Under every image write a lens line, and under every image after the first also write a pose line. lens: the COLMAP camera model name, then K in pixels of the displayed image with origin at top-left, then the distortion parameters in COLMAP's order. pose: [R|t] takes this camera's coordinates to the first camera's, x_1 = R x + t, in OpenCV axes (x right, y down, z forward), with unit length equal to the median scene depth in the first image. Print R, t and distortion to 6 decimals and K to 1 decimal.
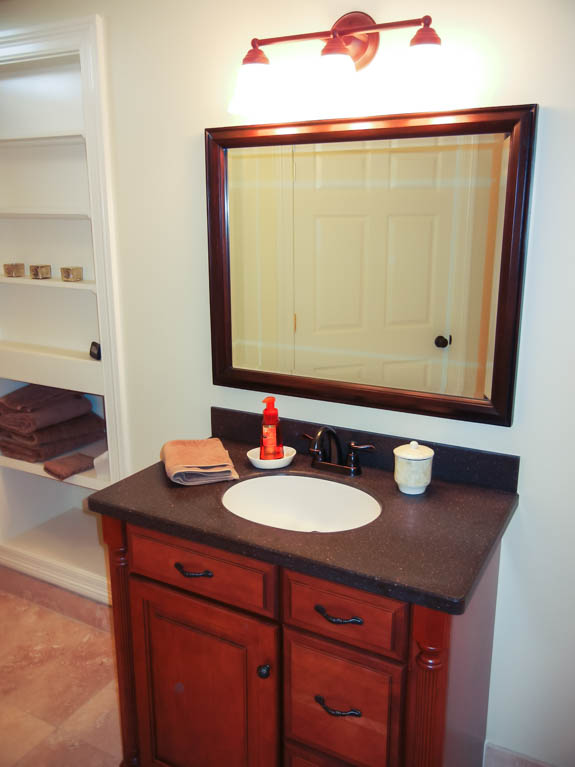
lens RADIAL K [[669.2, 0, 287.5], [0, 669.2, 383.5], [0, 0, 1]] dist [0.004945, 0.016084]
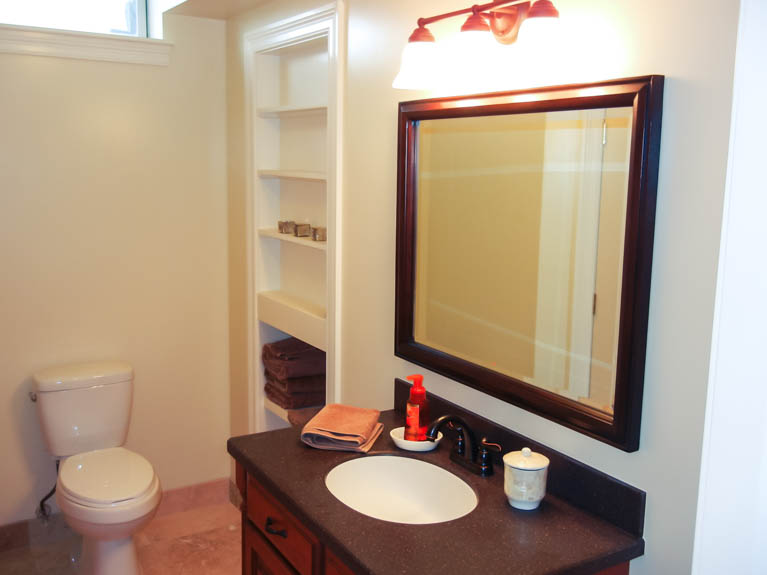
lens RADIAL K [[766.4, 0, 383.5], [0, 766.4, 287.5], [0, 0, 1]] dist [0.012040, -0.012517]
pose [[0.866815, 0.097866, -0.488931, 0.406131], [-0.142806, 0.988200, -0.055377, -0.031712], [0.477743, 0.117824, 0.870563, 0.009573]]
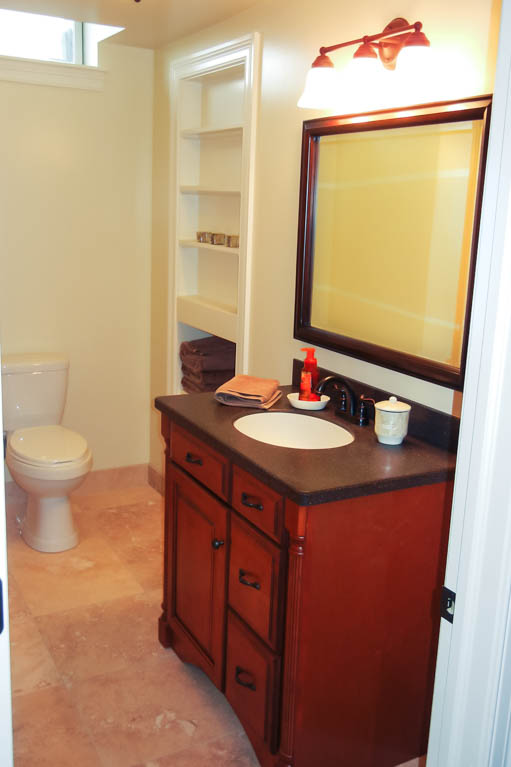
lens RADIAL K [[782.8, 0, 255.5], [0, 782.8, 383.5], [0, 0, 1]] dist [0.014231, 0.004501]
pose [[0.838093, 0.152716, -0.523716, 0.549671], [-0.171313, 0.985129, 0.013116, 0.071261], [0.517931, 0.078726, 0.851792, -0.181831]]
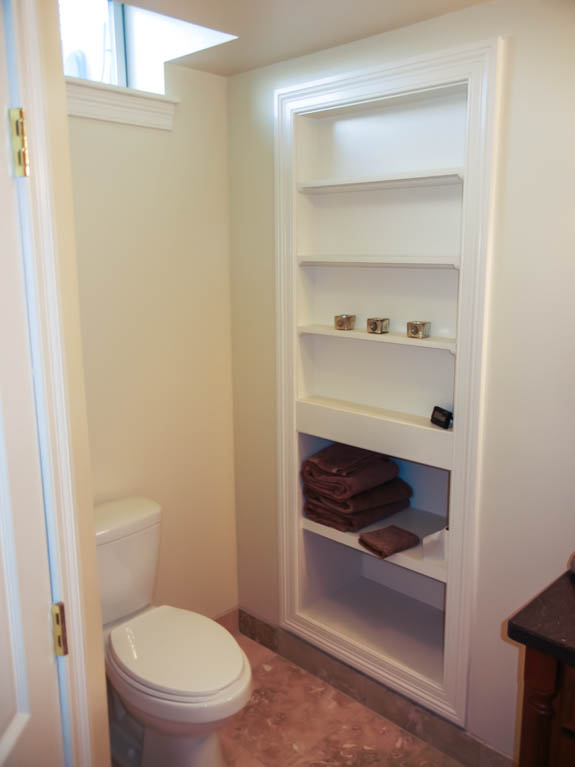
lens RADIAL K [[642.8, 0, 287.5], [0, 642.8, 383.5], [0, 0, 1]] dist [-0.002106, -0.005606]
pose [[0.966531, 0.049443, -0.251741, -0.305404], [-0.063404, 0.996850, -0.047648, -0.045375], [0.248592, 0.062014, 0.966621, 0.153865]]
